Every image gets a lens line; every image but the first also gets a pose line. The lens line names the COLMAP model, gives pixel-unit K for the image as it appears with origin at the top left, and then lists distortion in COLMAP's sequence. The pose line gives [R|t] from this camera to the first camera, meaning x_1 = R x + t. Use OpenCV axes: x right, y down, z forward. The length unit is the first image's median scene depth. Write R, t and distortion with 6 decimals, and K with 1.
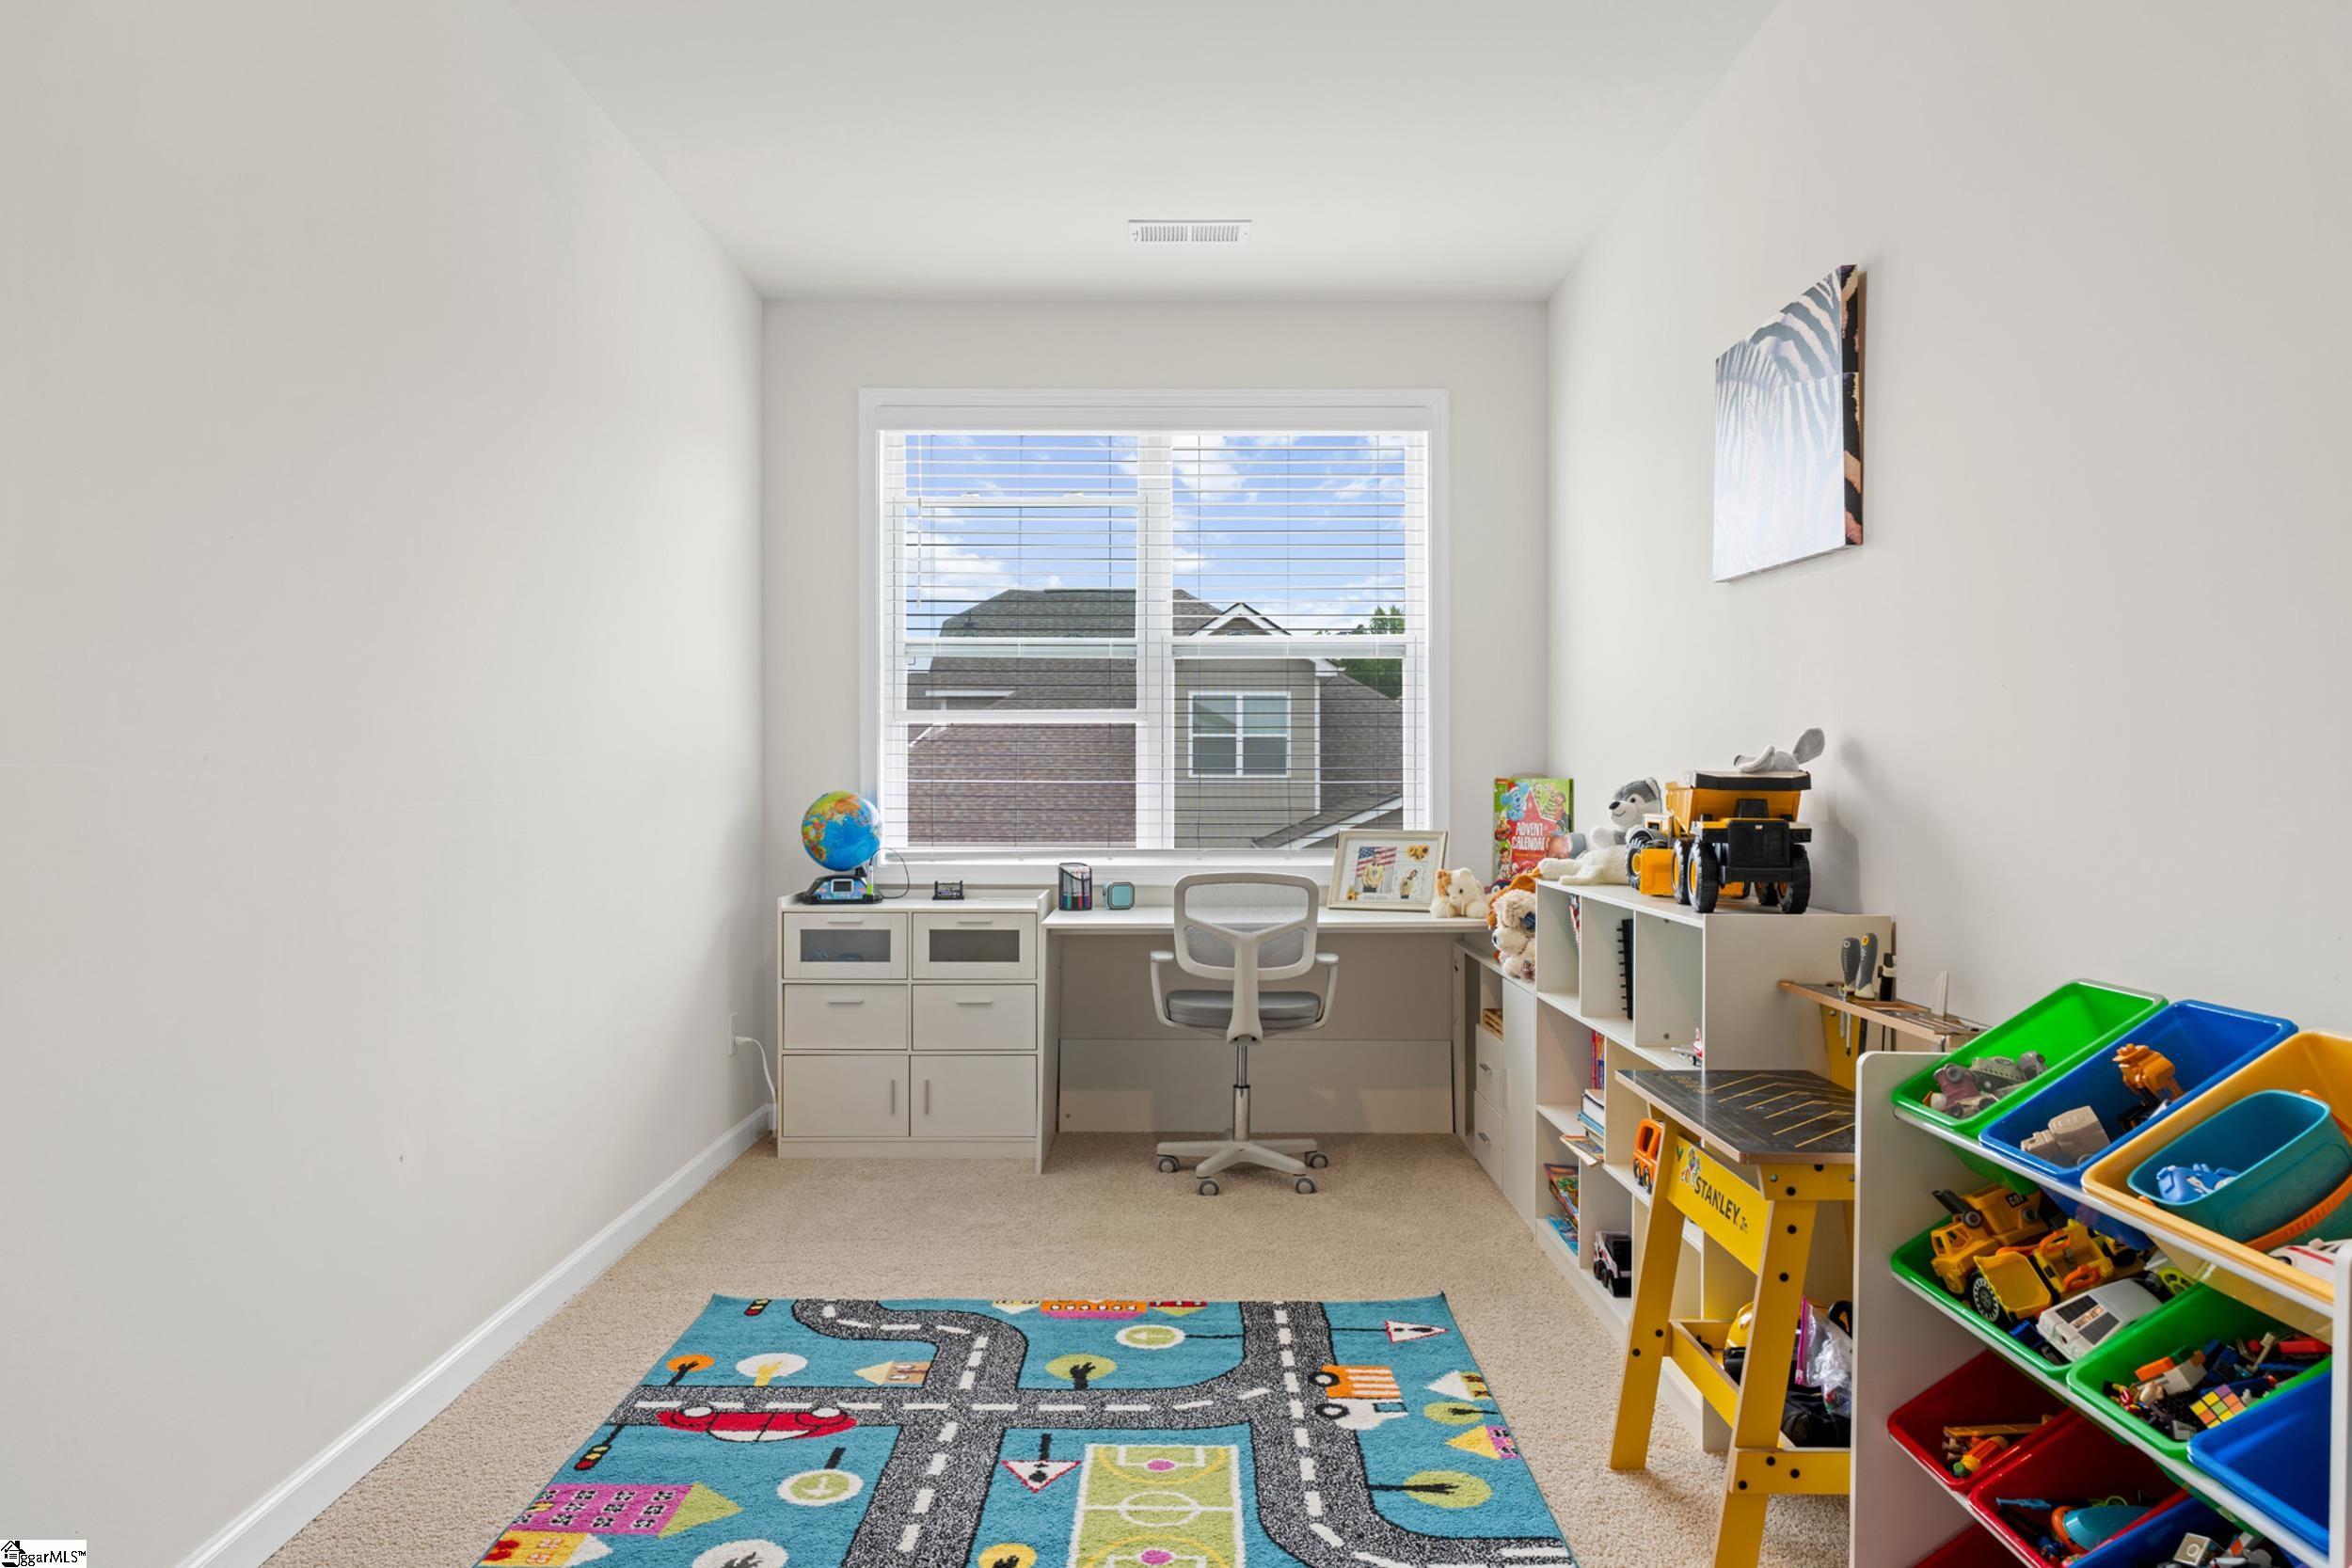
lens RADIAL K [[1633.0, 0, 1173.7], [0, 1633.0, 784.3], [0, 0, 1]] dist [-0.001953, -0.000075]
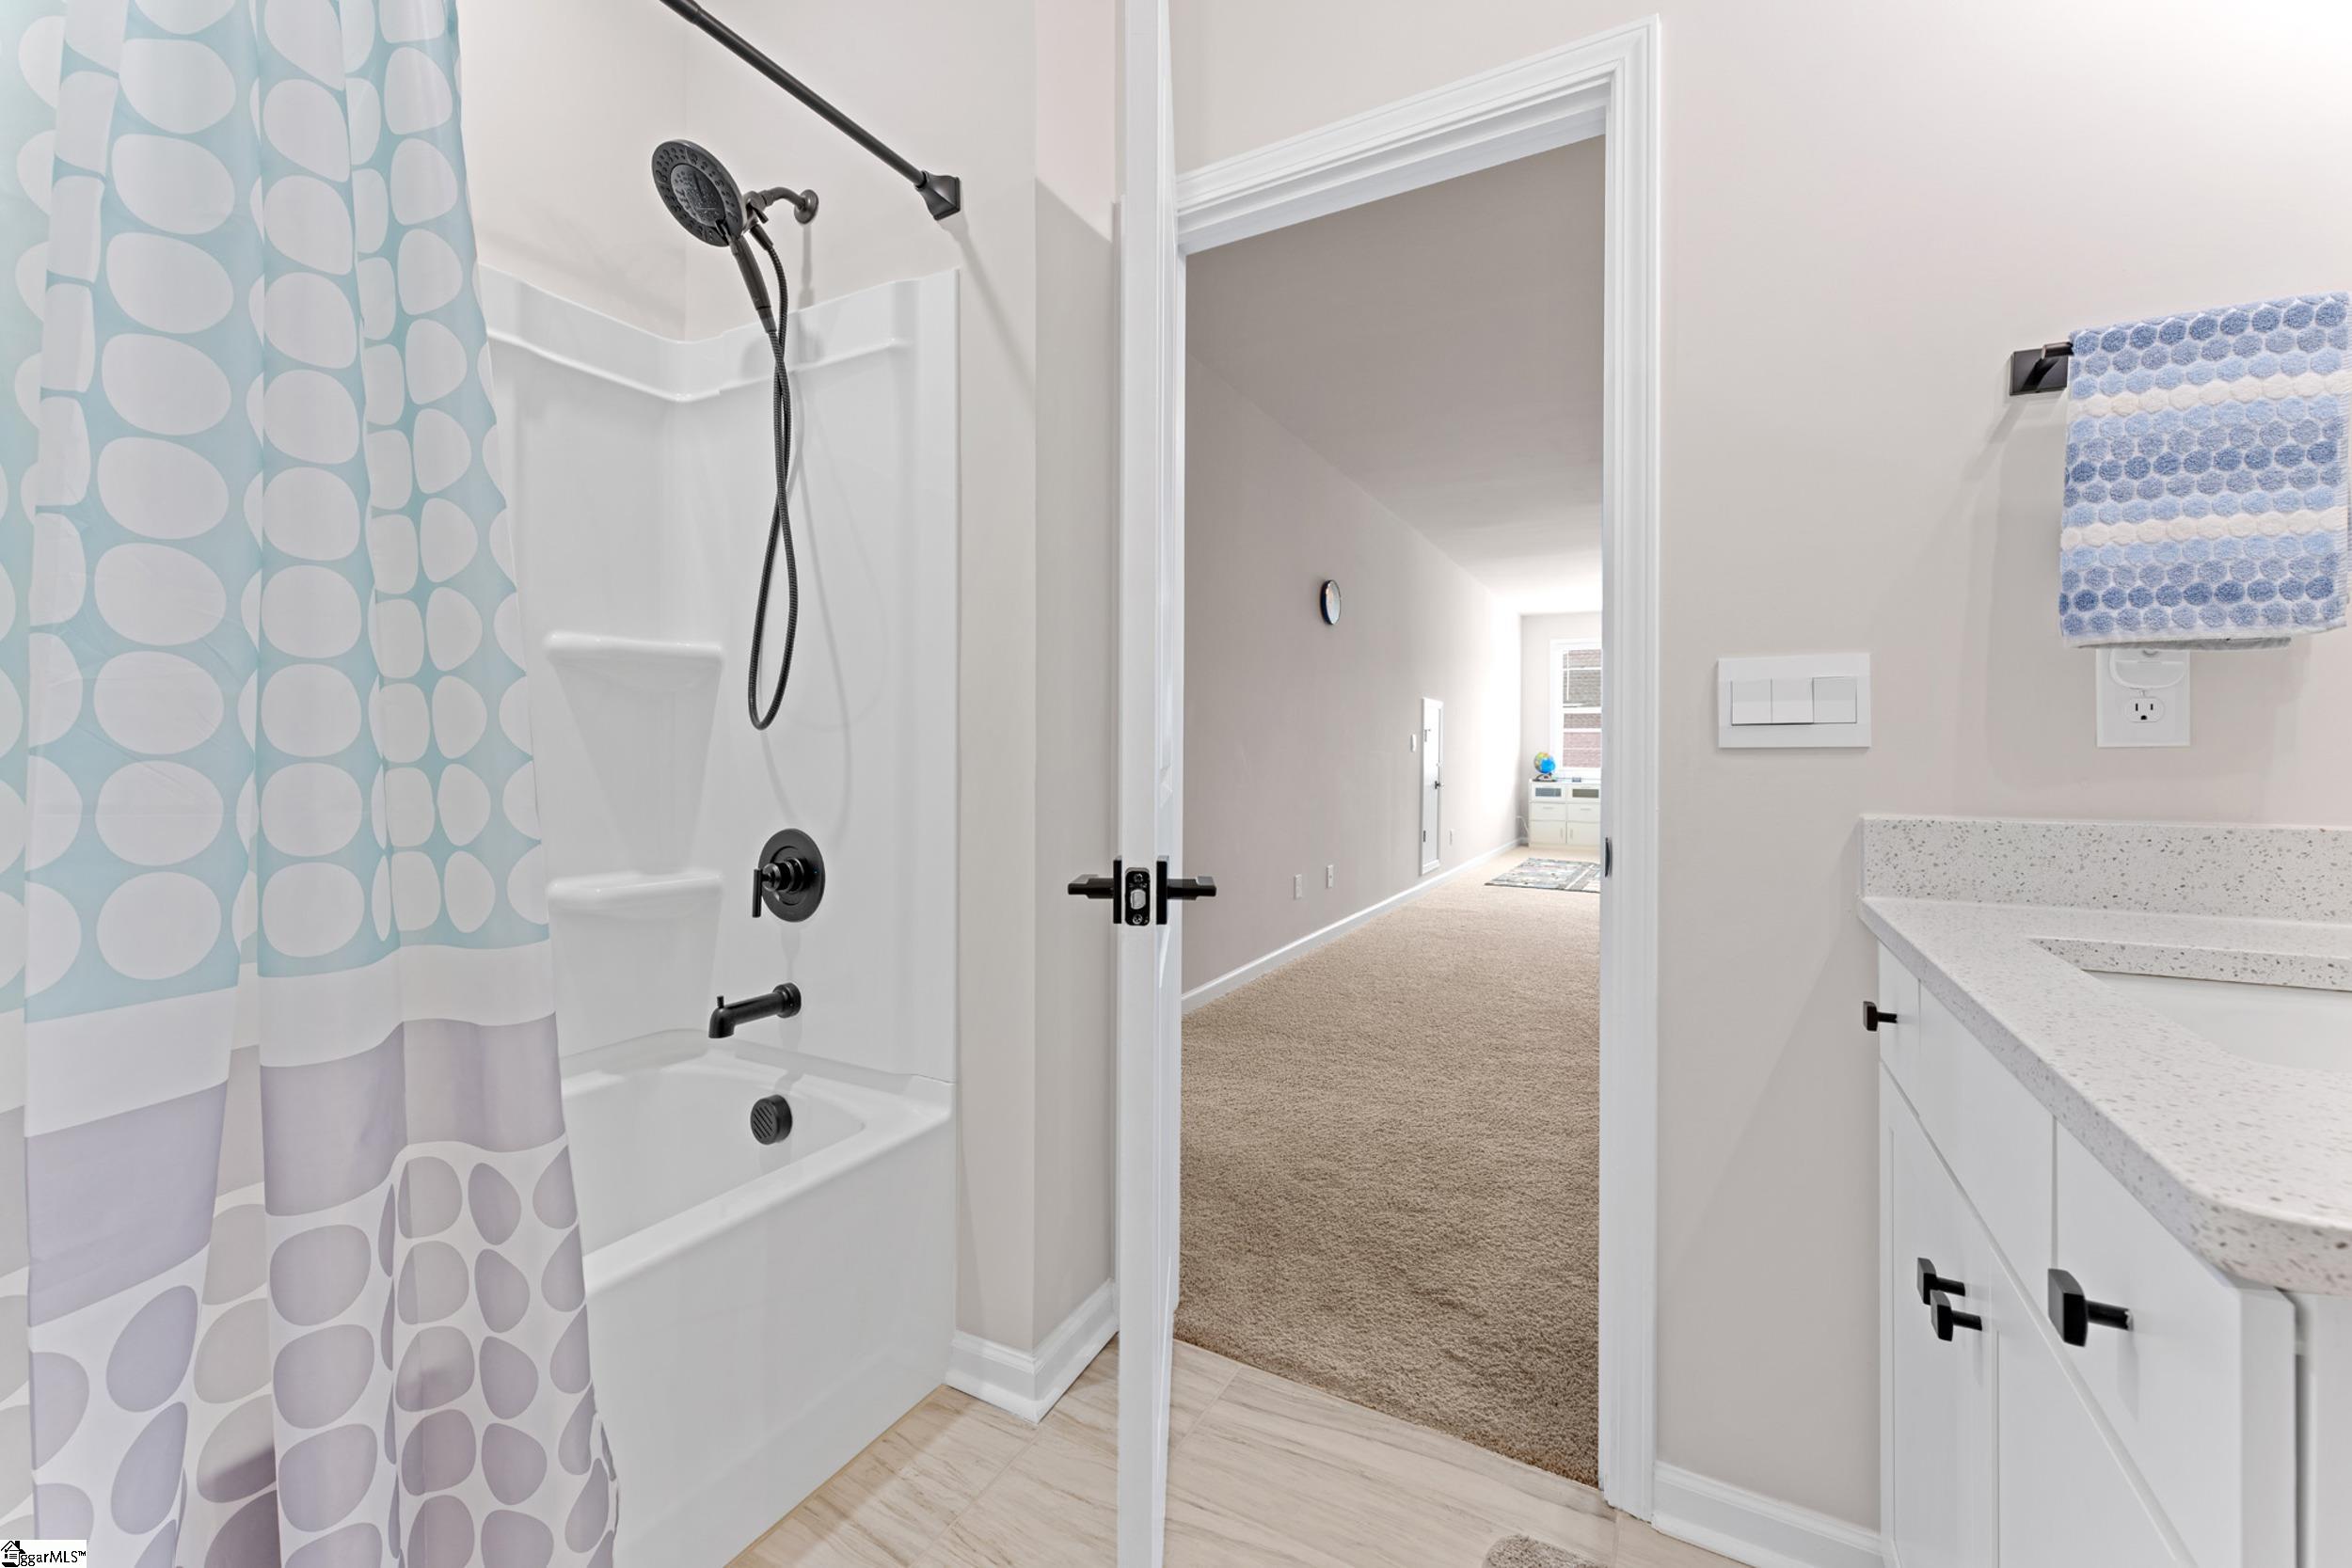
lens RADIAL K [[950.3, 0, 1164.5], [0, 950.3, 773.4], [0, 0, 1]] dist [0.001133, 0.000016]
pose [[0.872061, 0.003749, -0.489382, 0.093643], [0.002426, 0.999925, 0.011984, 0.026436], [0.489391, -0.011638, 0.871987, -1.273306]]
